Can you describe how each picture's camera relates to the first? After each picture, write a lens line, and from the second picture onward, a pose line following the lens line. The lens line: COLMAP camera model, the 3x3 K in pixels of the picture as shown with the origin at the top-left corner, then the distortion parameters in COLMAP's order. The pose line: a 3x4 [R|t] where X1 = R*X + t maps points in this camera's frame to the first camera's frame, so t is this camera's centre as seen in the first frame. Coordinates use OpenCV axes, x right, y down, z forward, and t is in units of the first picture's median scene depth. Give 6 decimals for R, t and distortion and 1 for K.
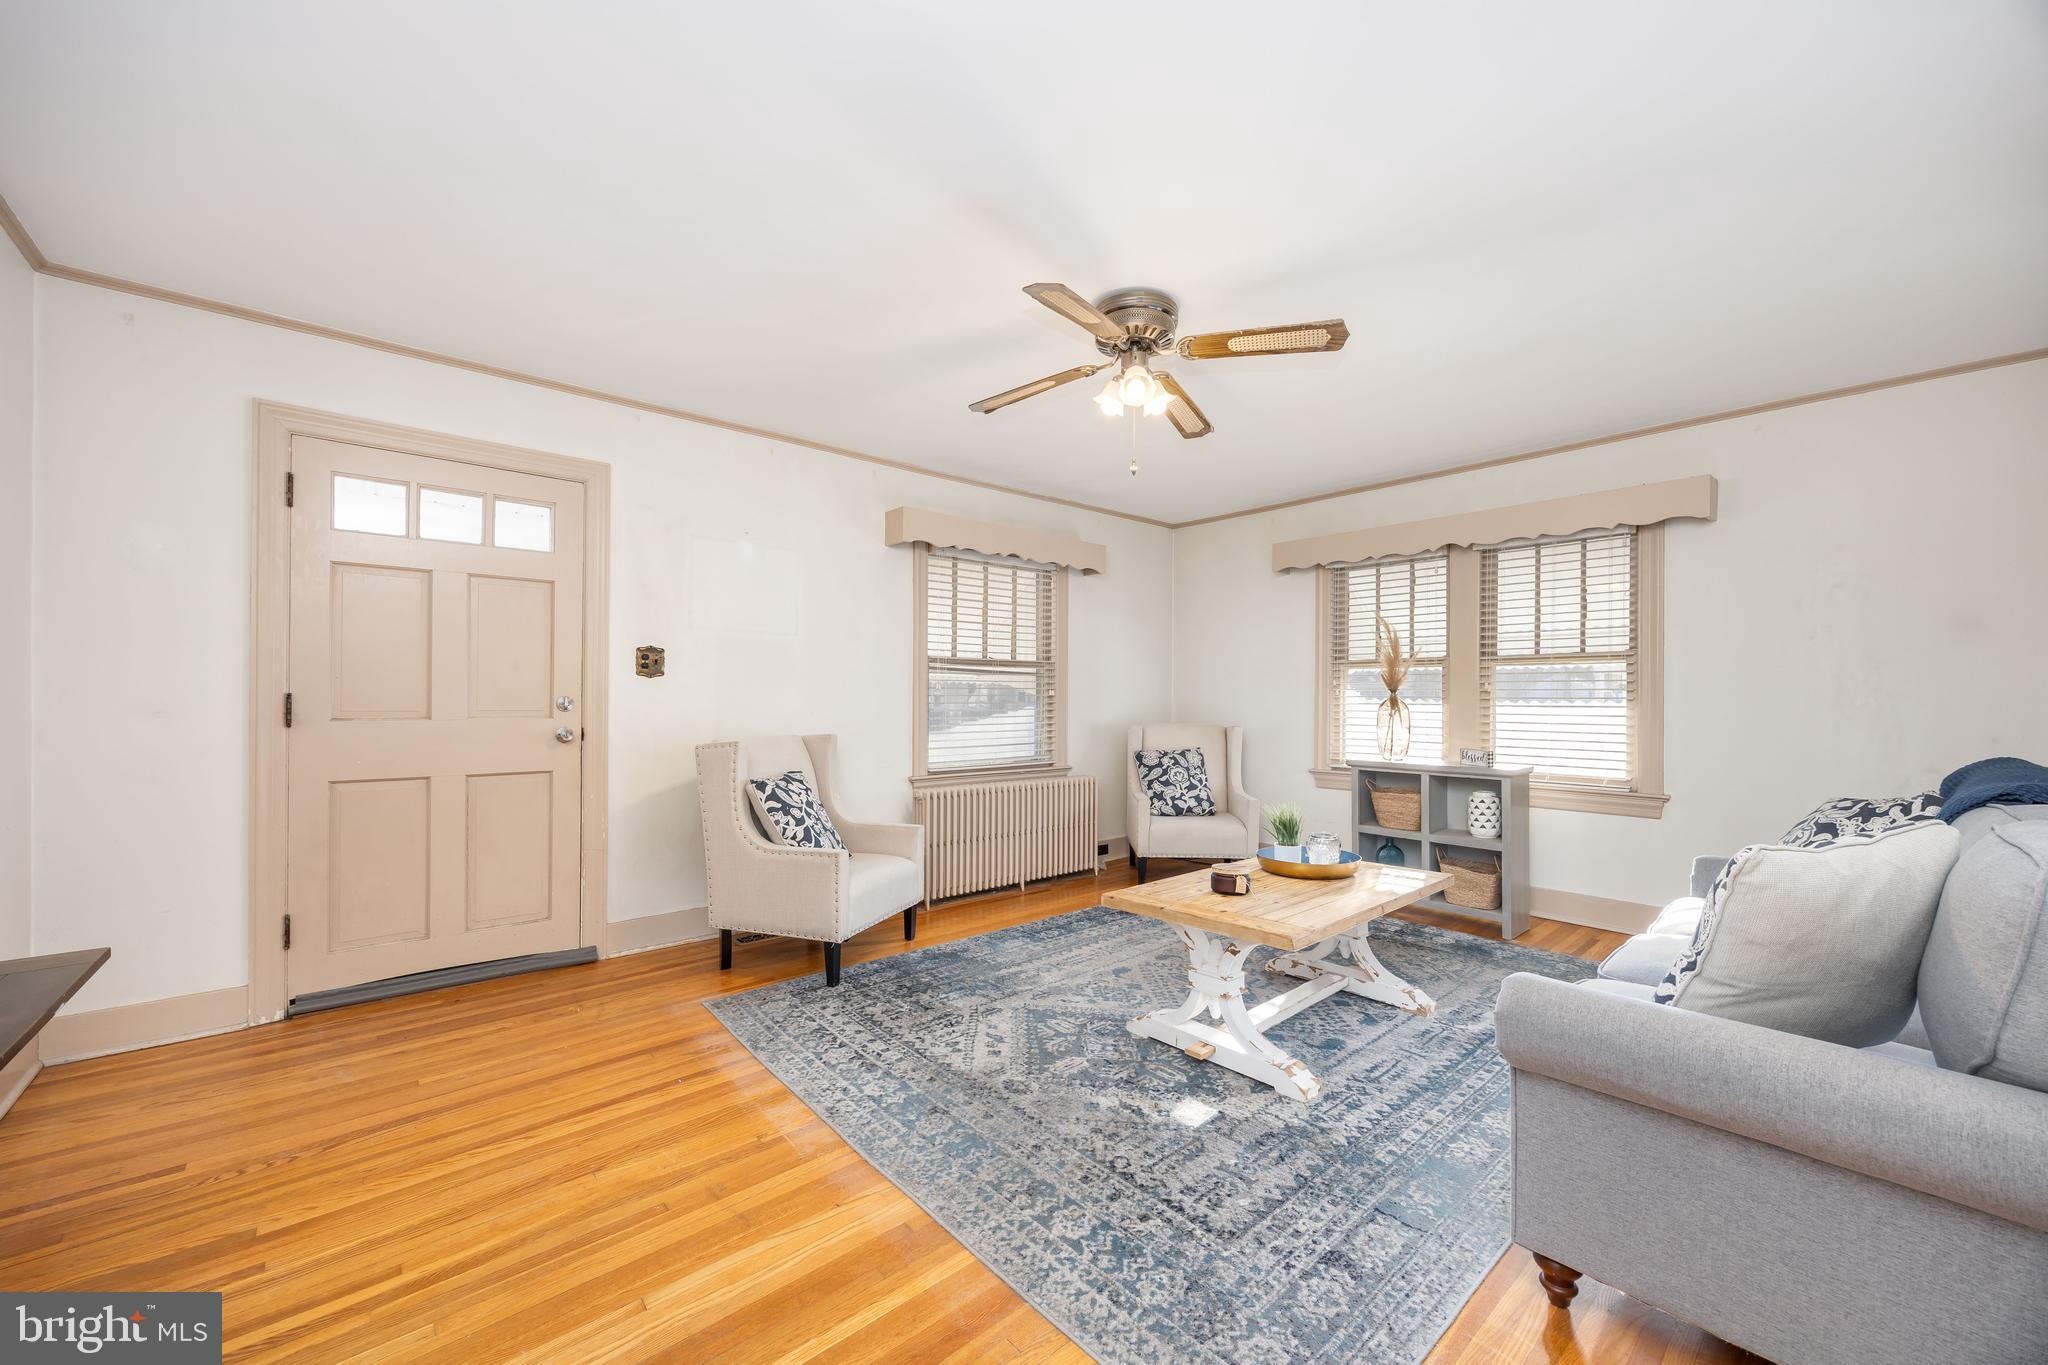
lens RADIAL K [[789.4, 0, 1021.0], [0, 789.4, 692.2], [0, 0, 1]] dist [0.000344, 0.000265]
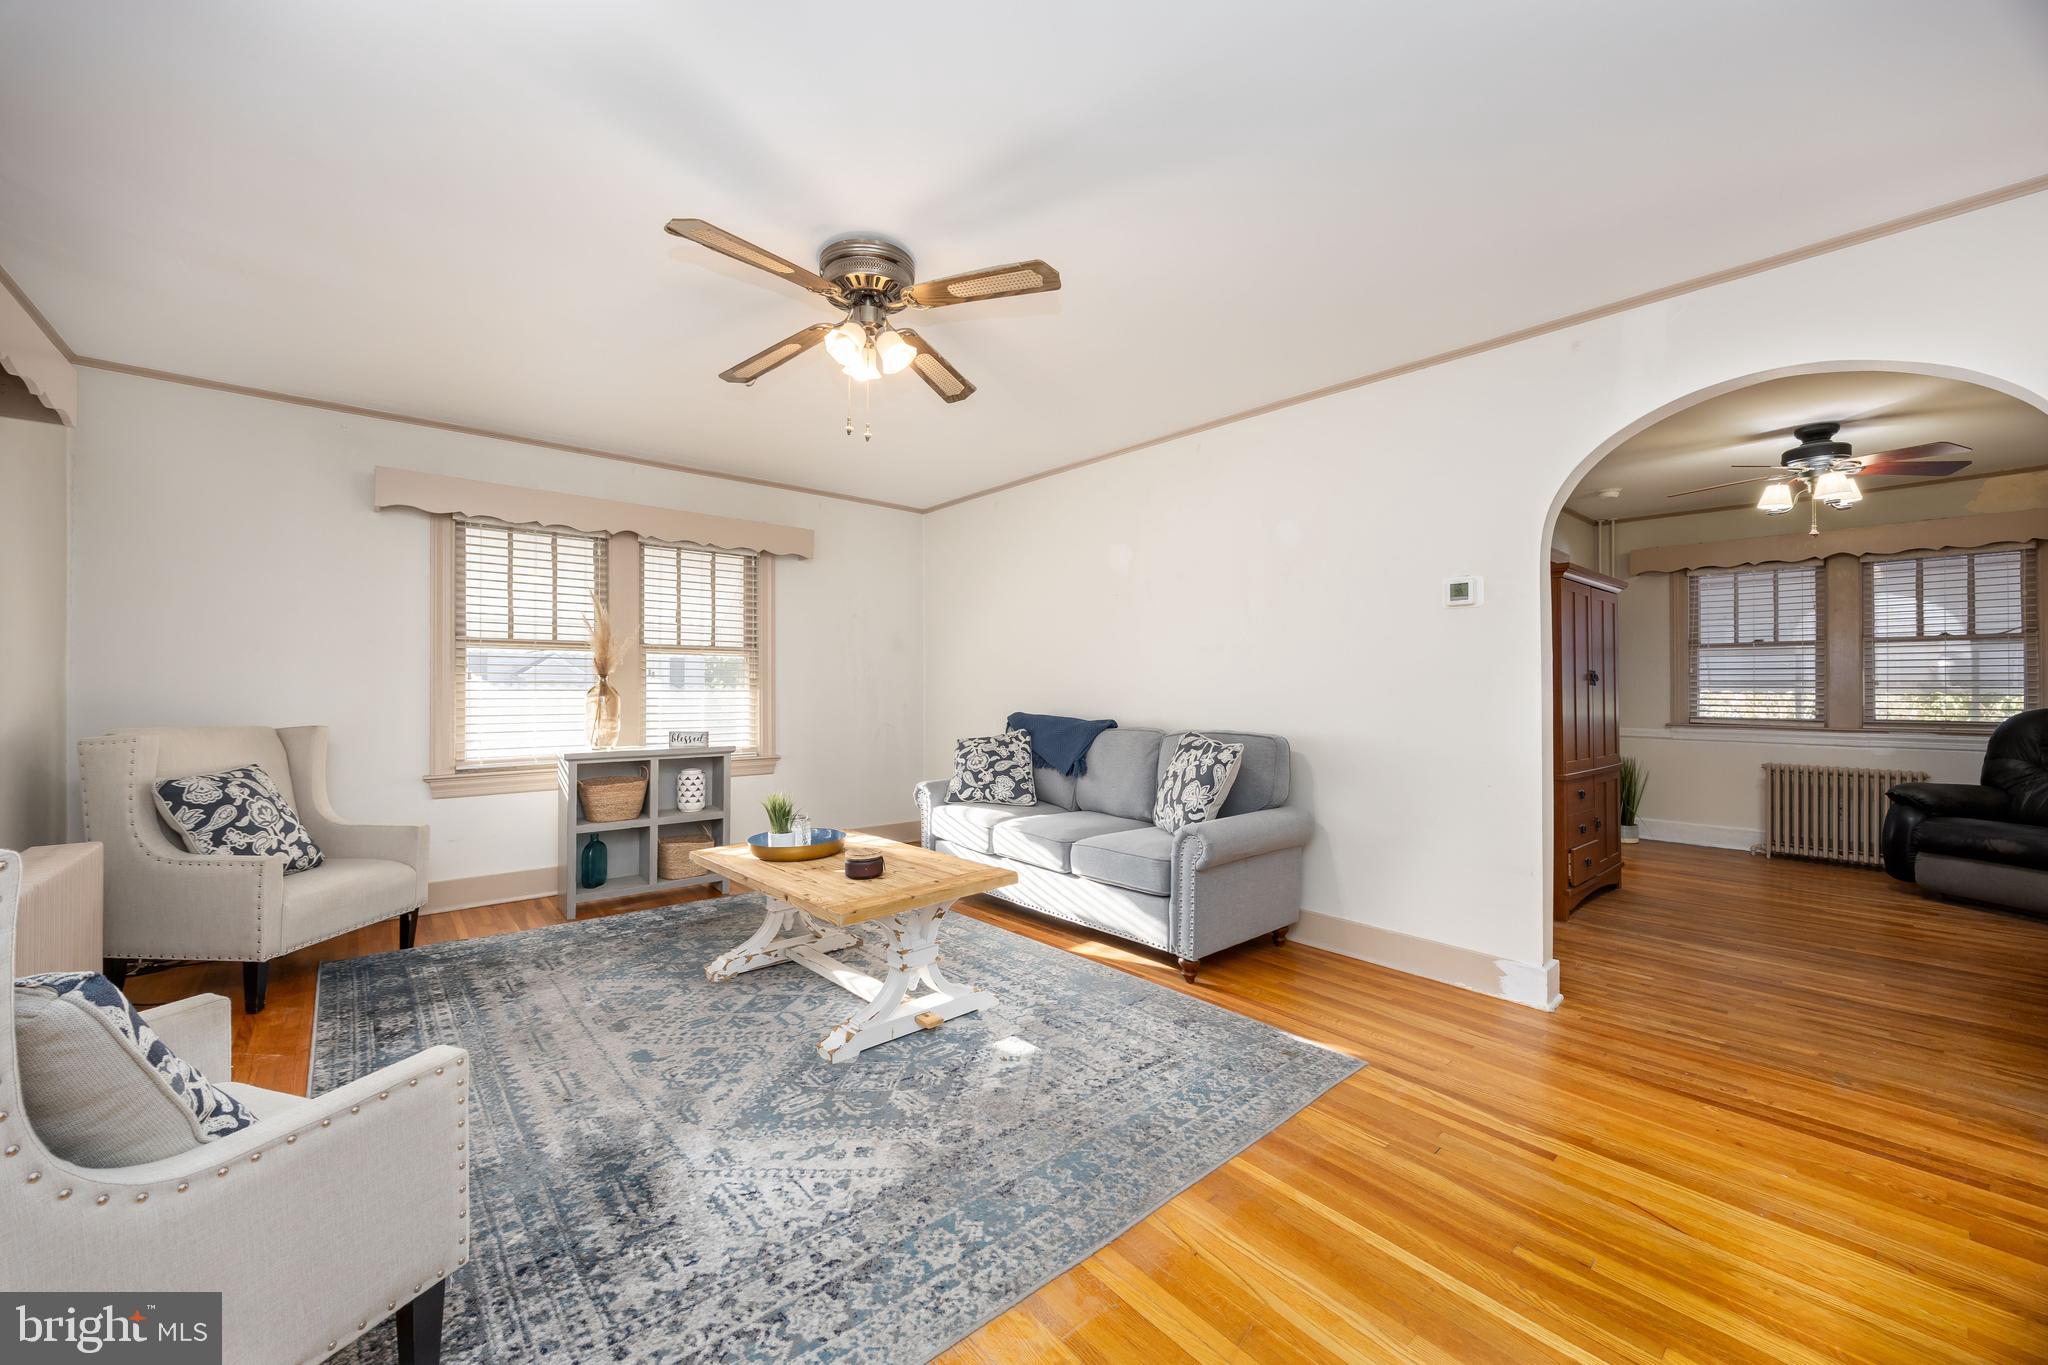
lens RADIAL K [[789.4, 0, 1021.0], [0, 789.4, 692.2], [0, 0, 1]] dist [0.000344, 0.000265]
pose [[-0.010764, -0.010503, 0.999887, -0.595469], [-0.012223, 0.999872, 0.010371, 0.001859], [-0.999867, -0.012110, -0.010891, 0.645006]]
